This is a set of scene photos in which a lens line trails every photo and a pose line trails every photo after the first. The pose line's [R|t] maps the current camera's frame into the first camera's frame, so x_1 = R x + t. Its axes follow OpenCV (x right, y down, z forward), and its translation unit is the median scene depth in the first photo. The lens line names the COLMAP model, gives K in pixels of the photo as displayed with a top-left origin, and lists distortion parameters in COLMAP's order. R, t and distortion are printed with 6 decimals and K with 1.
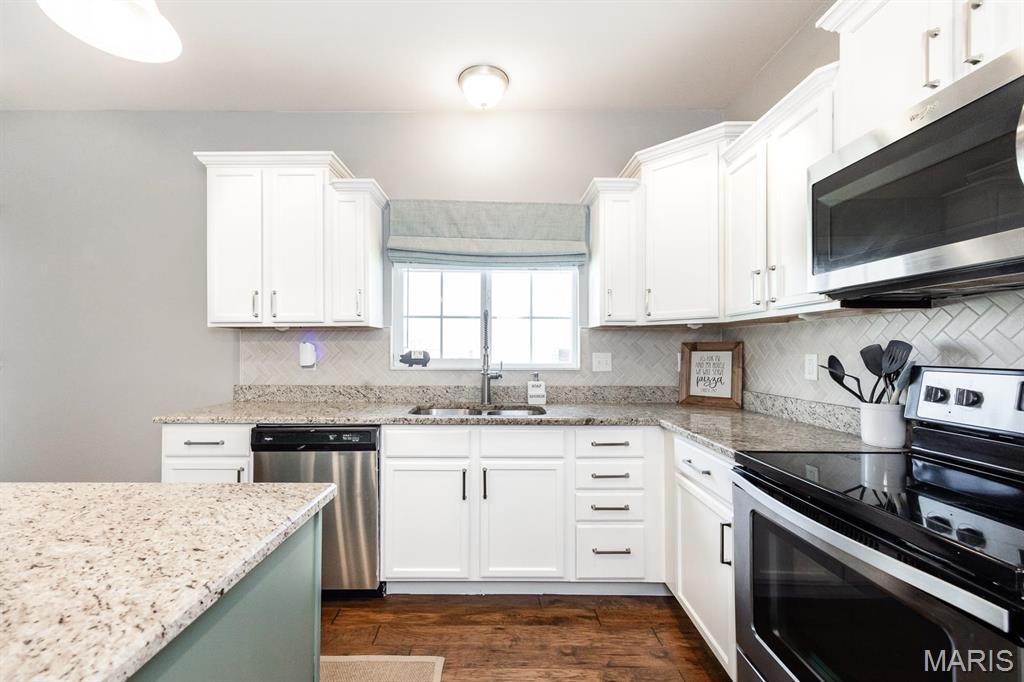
lens RADIAL K [[430.9, 0, 511.6], [0, 430.9, 342.2], [0, 0, 1]] dist [0.012284, 0.000027]
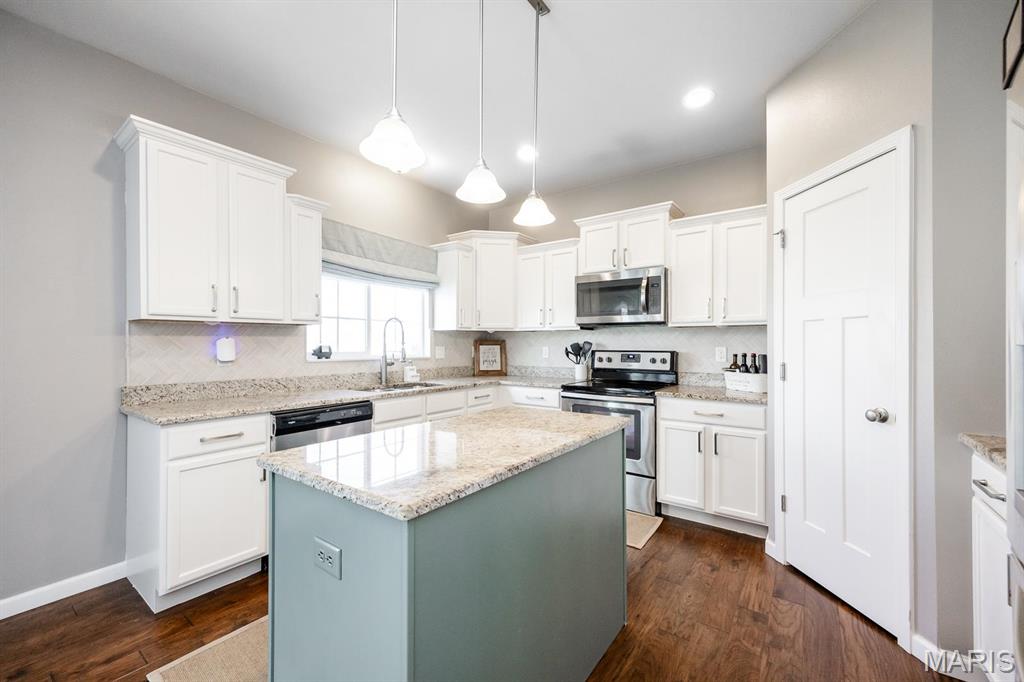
lens RADIAL K [[430.9, 0, 507.5], [0, 430.9, 342.6], [0, 0, 1]] dist [0.012284, 0.000027]
pose [[0.576580, 0.002907, 0.817035, -0.942394], [-0.015476, 0.999853, 0.007364, -0.005240], [-0.816894, -0.016890, 0.576541, -0.103247]]
